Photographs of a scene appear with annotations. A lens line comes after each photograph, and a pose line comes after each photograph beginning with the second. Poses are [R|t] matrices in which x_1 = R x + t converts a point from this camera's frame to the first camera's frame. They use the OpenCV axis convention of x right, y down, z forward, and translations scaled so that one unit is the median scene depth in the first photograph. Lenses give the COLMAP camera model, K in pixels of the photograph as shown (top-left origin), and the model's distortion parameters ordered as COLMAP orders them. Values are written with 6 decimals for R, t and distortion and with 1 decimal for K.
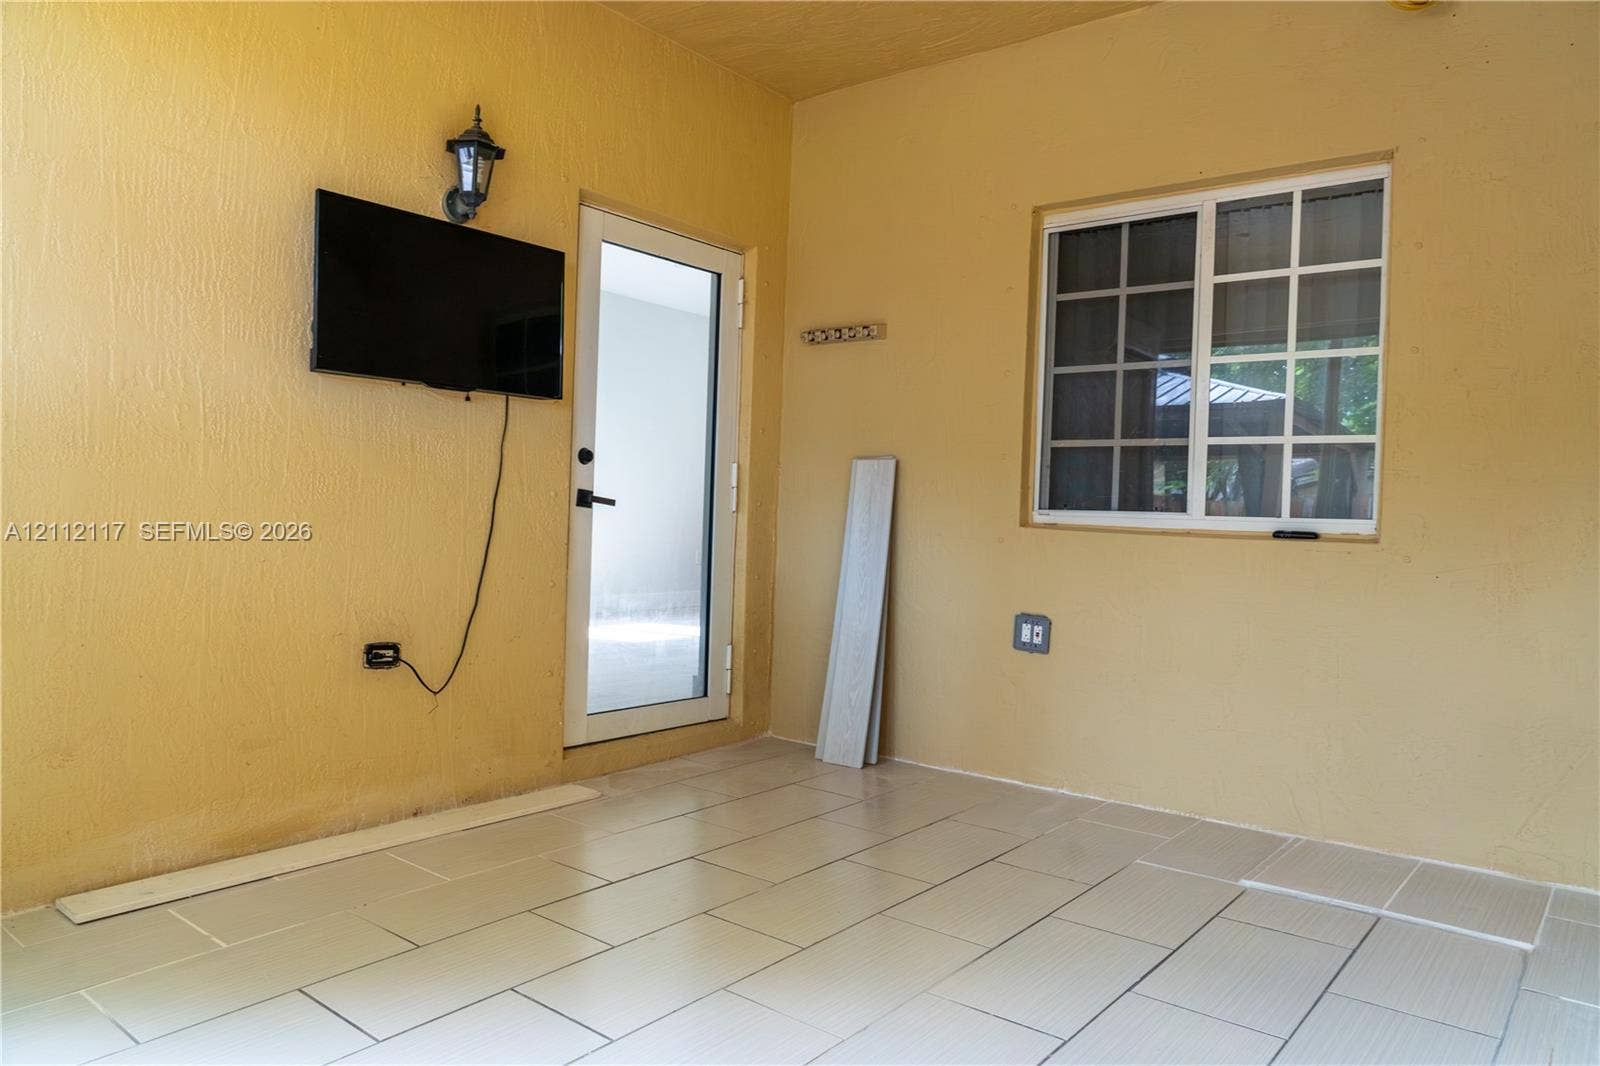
lens RADIAL K [[1092.6, 0, 786.5], [0, 1092.6, 532.8], [0, 0, 1]] dist [-0.002371, -0.000477]
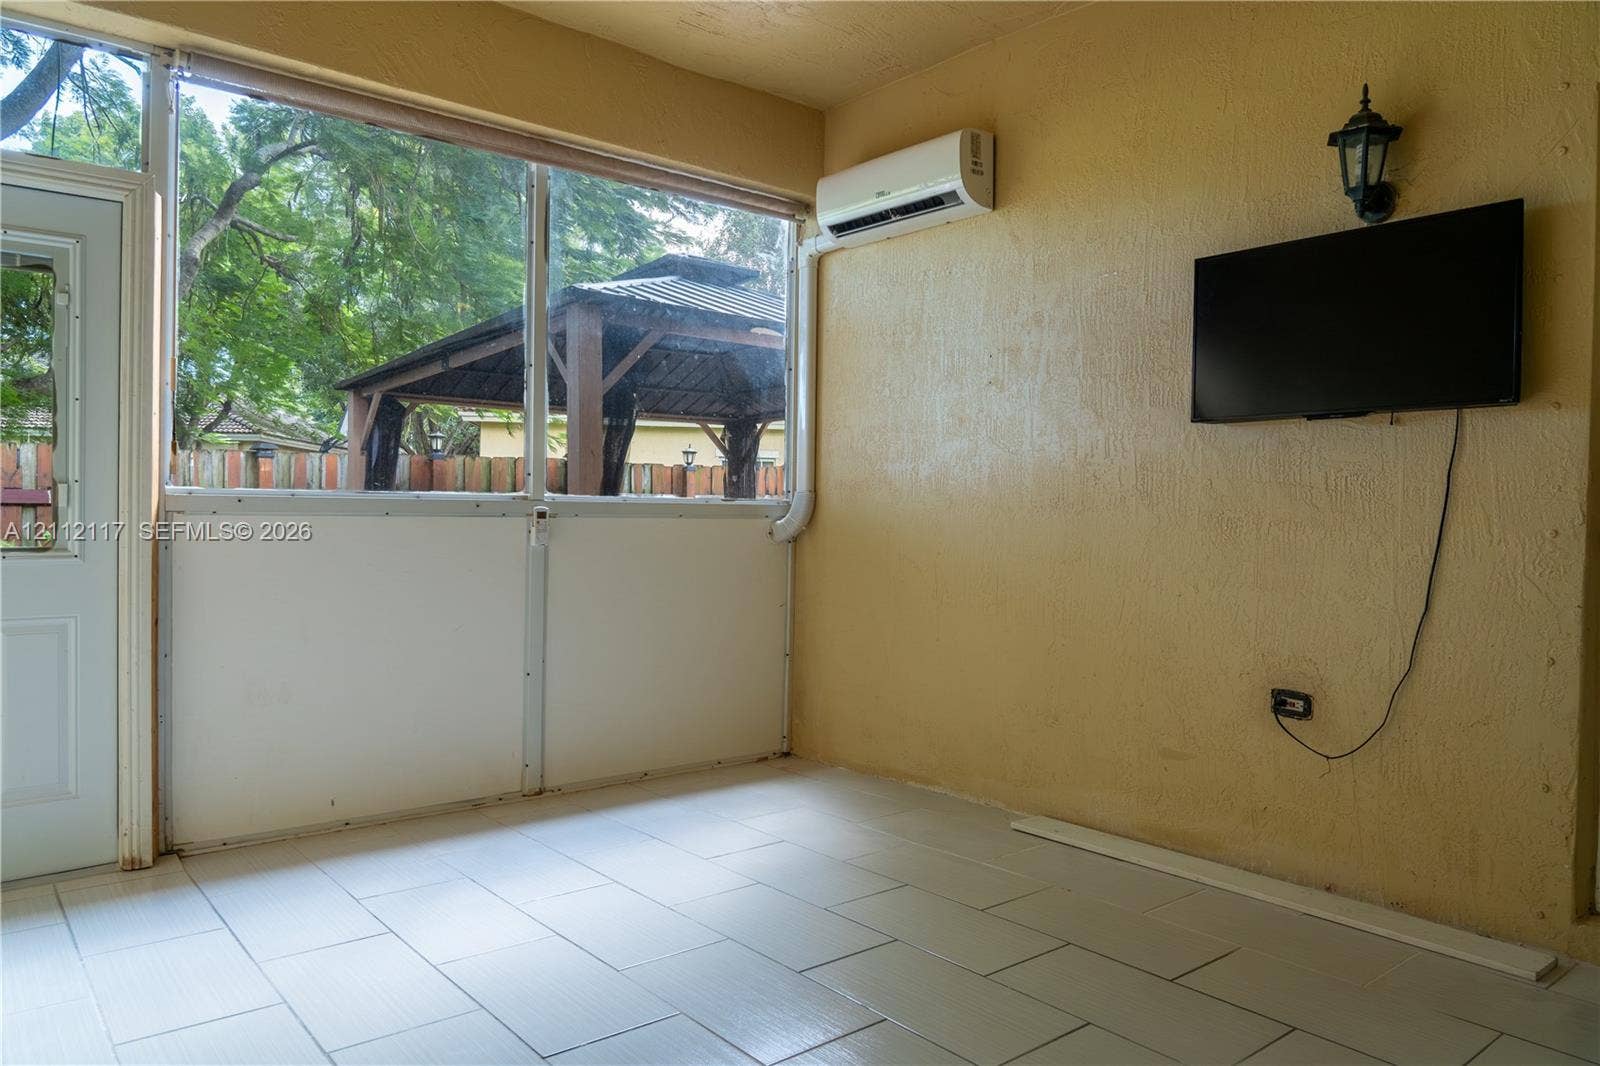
lens RADIAL K [[1092.6, 0, 786.5], [0, 1092.6, 532.8], [0, 0, 1]] dist [-0.002371, -0.000477]
pose [[-0.192203, -0.014391, -0.981250, 0.648493], [-0.043843, 0.999020, -0.006063, -0.012317], [0.980375, 0.041856, -0.192646, 0.734659]]
